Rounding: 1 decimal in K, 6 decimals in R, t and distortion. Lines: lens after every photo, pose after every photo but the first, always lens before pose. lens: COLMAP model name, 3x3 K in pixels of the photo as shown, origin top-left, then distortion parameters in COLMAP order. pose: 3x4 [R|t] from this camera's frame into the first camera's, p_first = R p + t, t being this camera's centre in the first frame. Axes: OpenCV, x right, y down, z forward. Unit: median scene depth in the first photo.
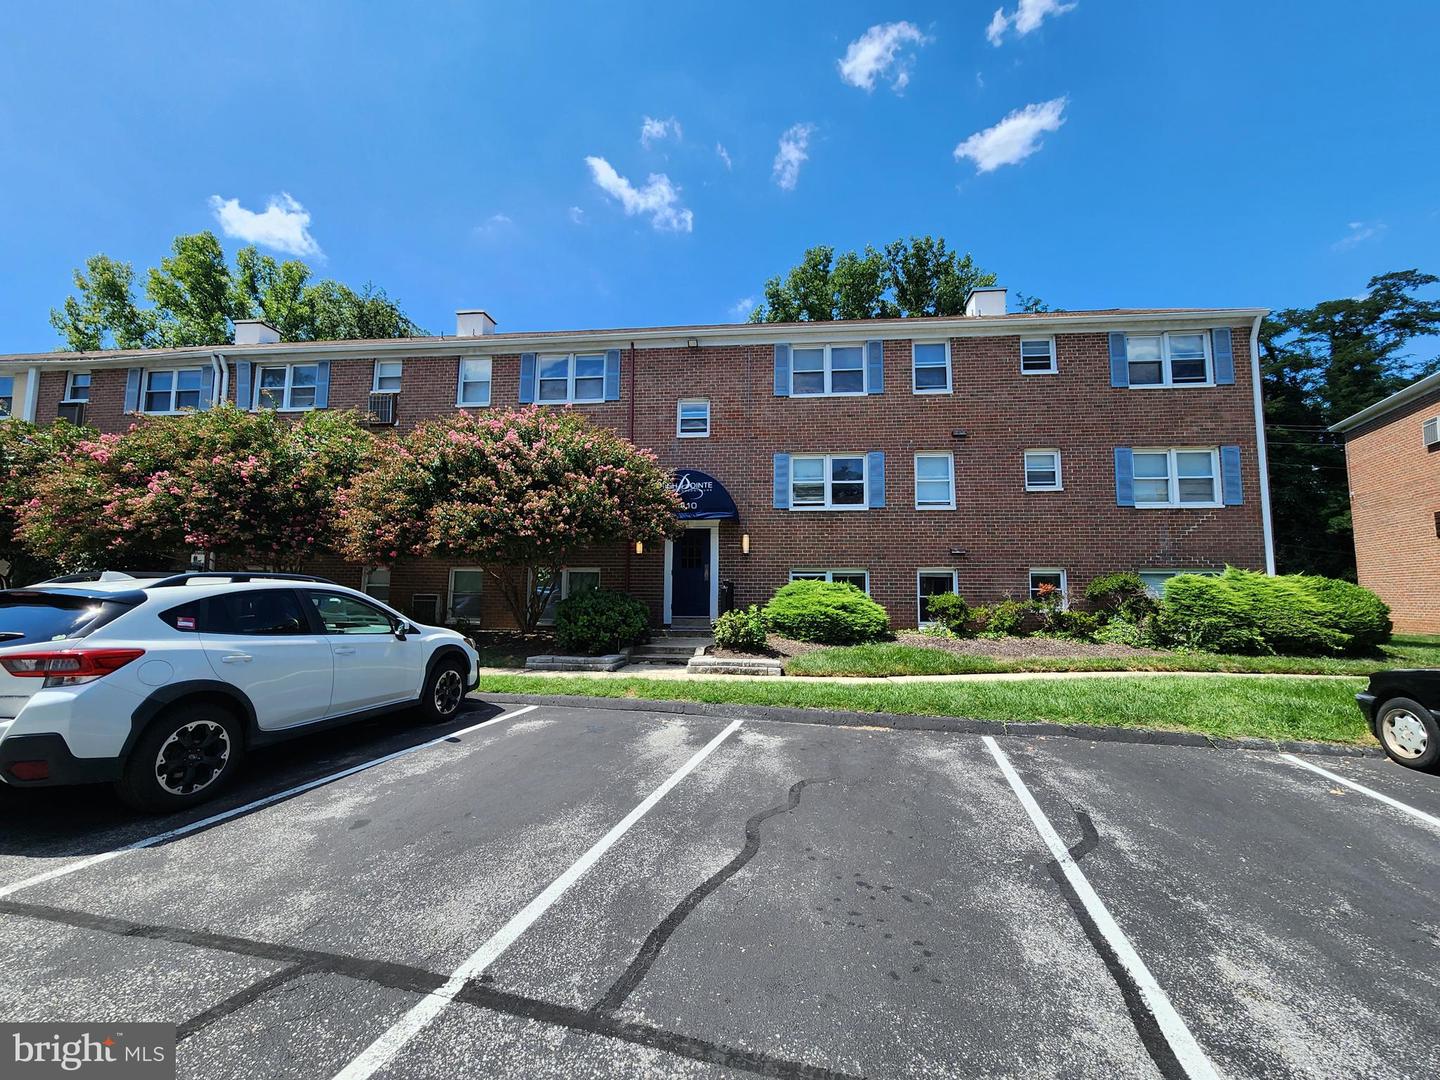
lens RADIAL K [[586.1, 0, 719.1], [0, 586.1, 546.4], [0, 0, 1]] dist [-0.001418, -0.001029]
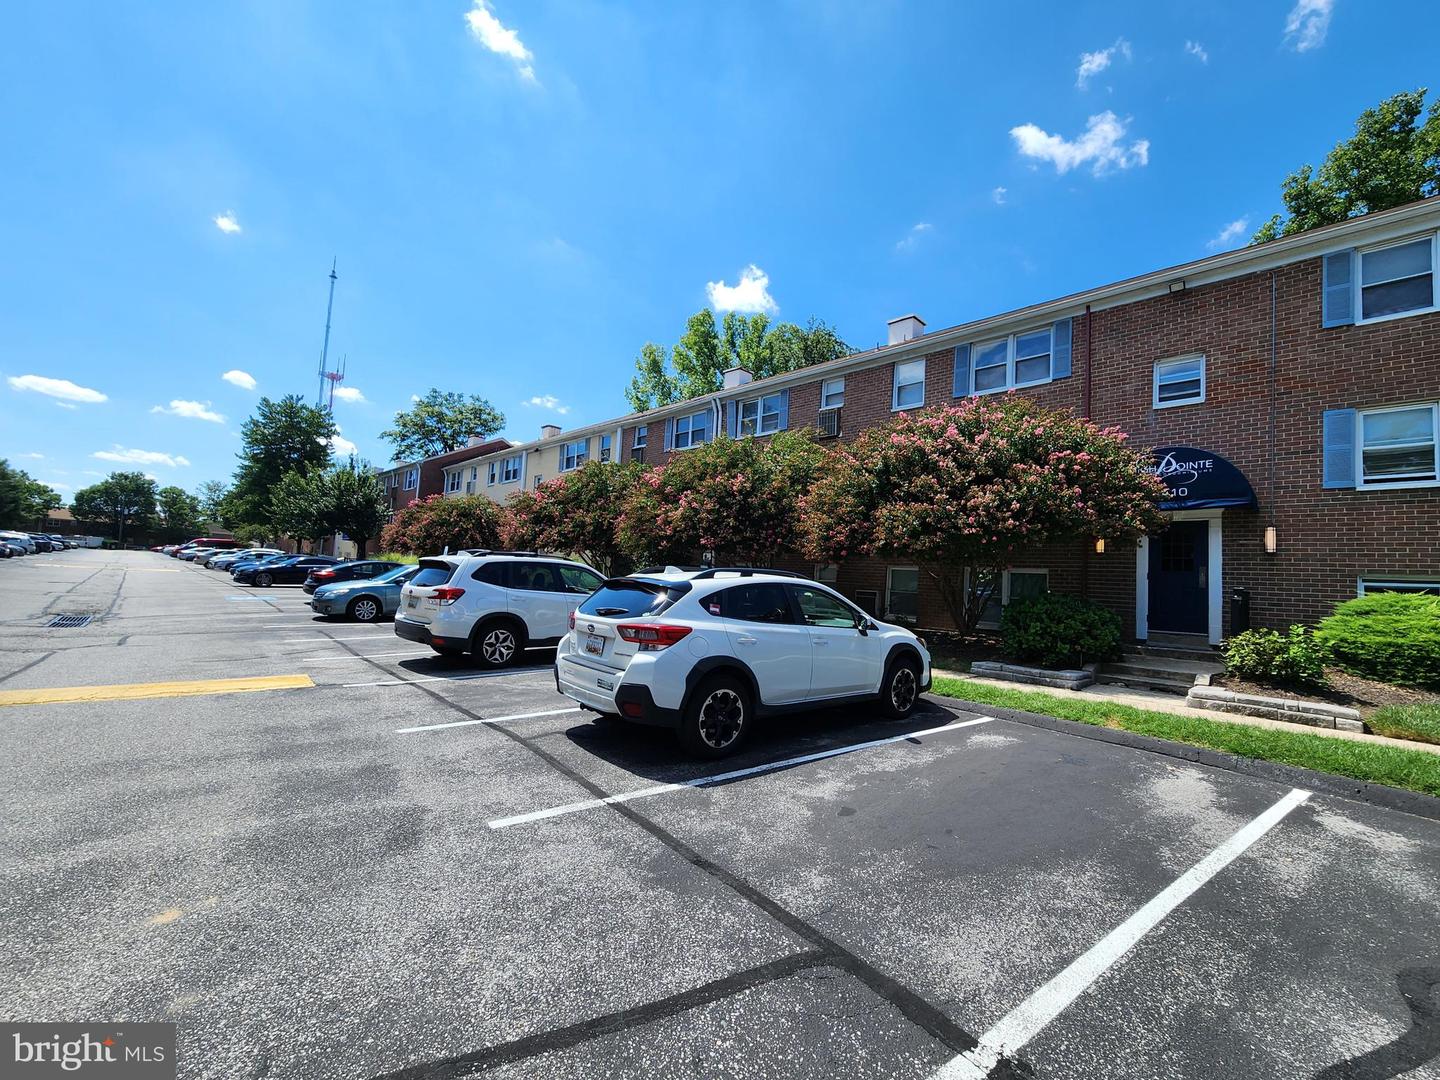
lens RADIAL K [[581.8, 0, 738.0], [0, 581.8, 545.1], [0, 0, 1]] dist [-0.000425, 0.000360]
pose [[0.789238, -0.006923, -0.614048, -0.044663], [0.006628, 0.999974, -0.002754, 0.000057], [0.614051, -0.001896, 0.789264, 0.022114]]
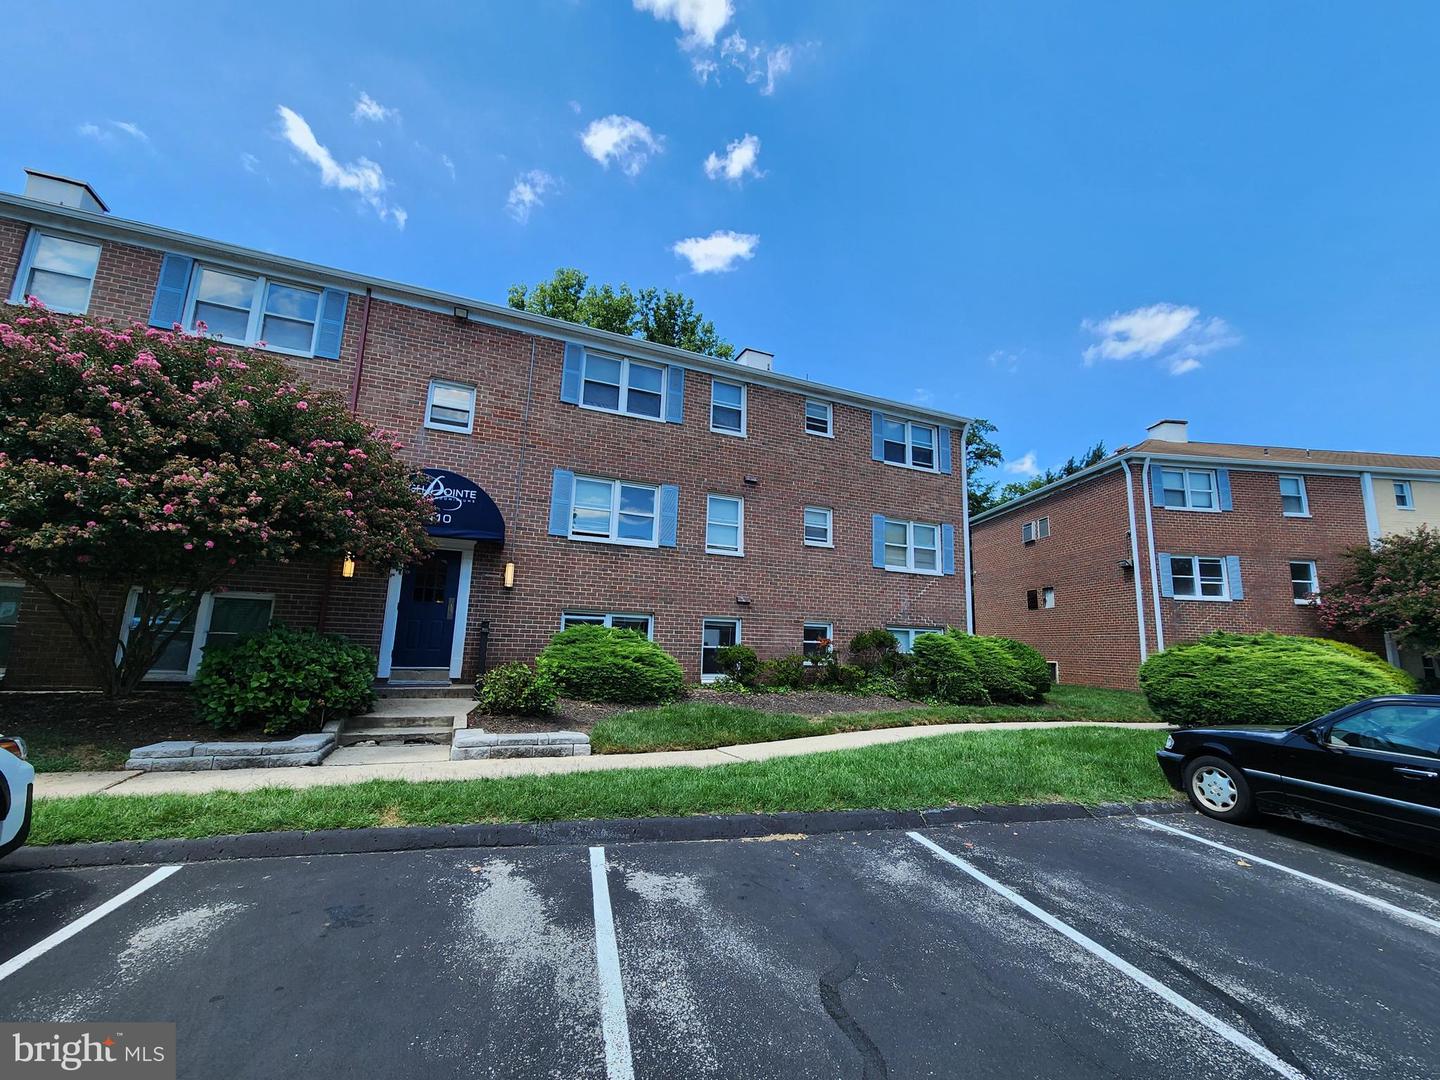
lens RADIAL K [[586.1, 0, 719.1], [0, 586.1, 546.4], [0, 0, 1]] dist [-0.001418, -0.001029]
pose [[0.869704, 0.100790, 0.483173, -0.124241], [-0.067928, 0.994055, -0.085090, 0.007158], [-0.488876, 0.041182, 0.871380, 0.225245]]
